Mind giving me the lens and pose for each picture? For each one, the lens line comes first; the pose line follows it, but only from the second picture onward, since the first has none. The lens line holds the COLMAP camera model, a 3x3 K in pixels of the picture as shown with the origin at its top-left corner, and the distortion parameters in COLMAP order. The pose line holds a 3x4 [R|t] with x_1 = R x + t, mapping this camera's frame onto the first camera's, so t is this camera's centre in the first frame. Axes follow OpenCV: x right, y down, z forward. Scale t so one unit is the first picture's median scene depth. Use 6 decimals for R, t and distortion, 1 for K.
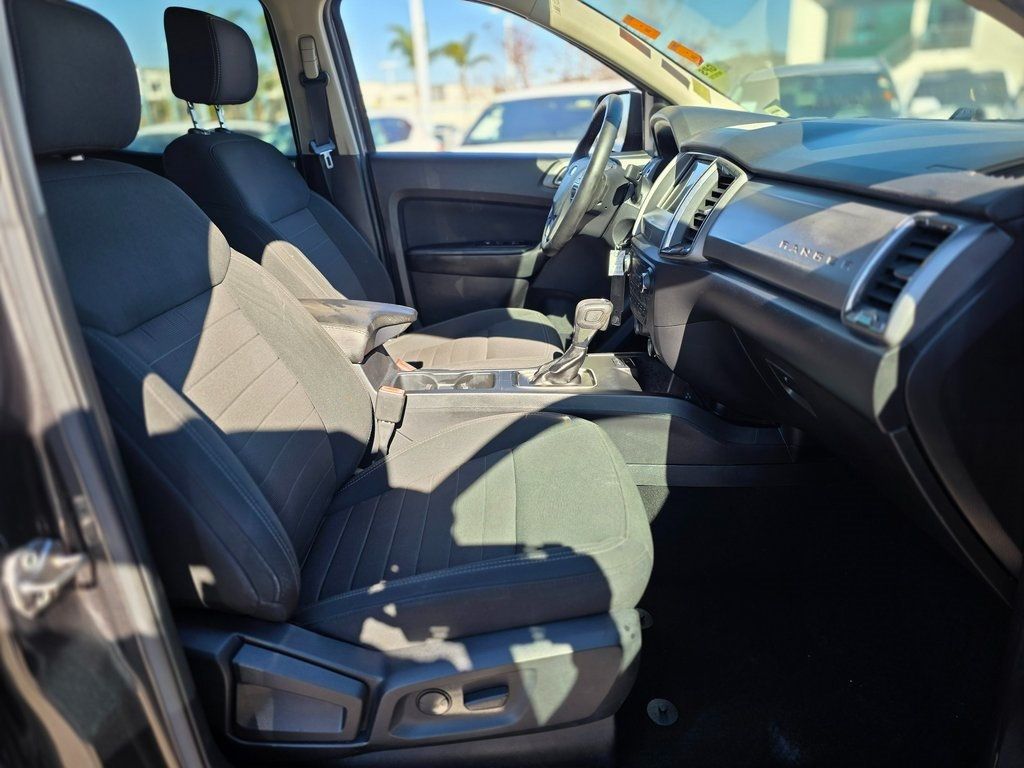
lens RADIAL K [[696.7, 0, 507.1], [0, 696.7, 416.8], [0, 0, 1]] dist [-0.003107, -0.011959]
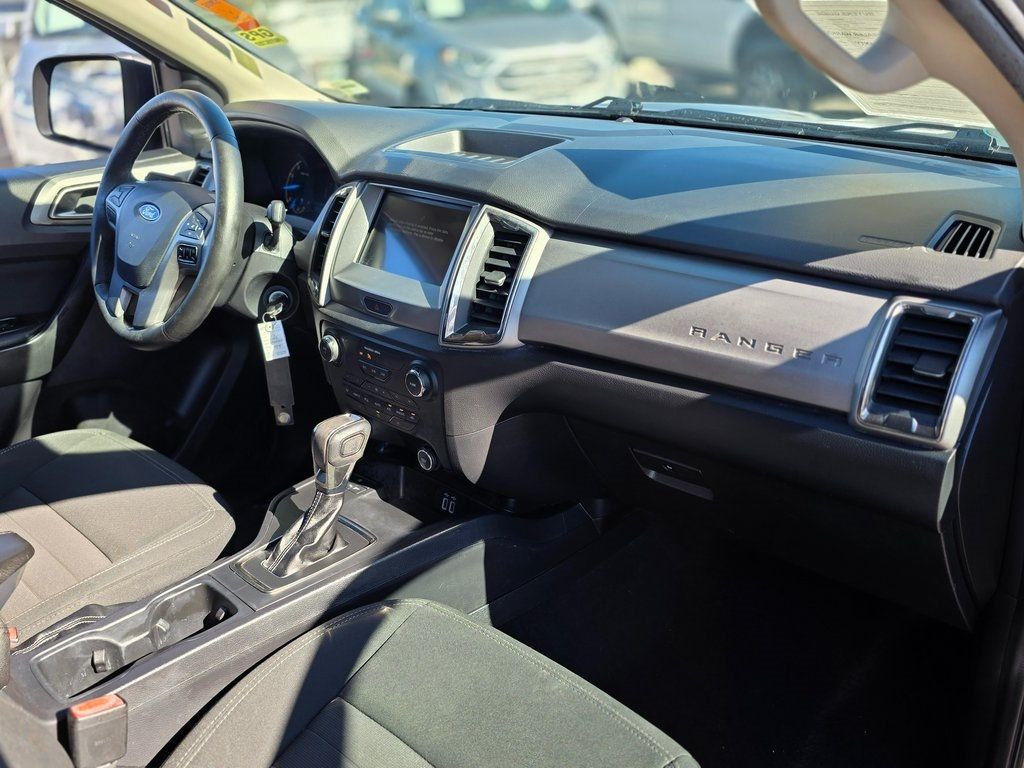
lens RADIAL K [[916.7, 0, 511.4], [0, 916.7, 383.6], [0, 0, 1]] dist [0.041731, -0.005075]
pose [[0.693710, -0.279366, 0.663869, -0.332434], [0.284450, 0.953053, 0.103823, -0.245253], [-0.661706, 0.116814, 0.740607, 0.233309]]
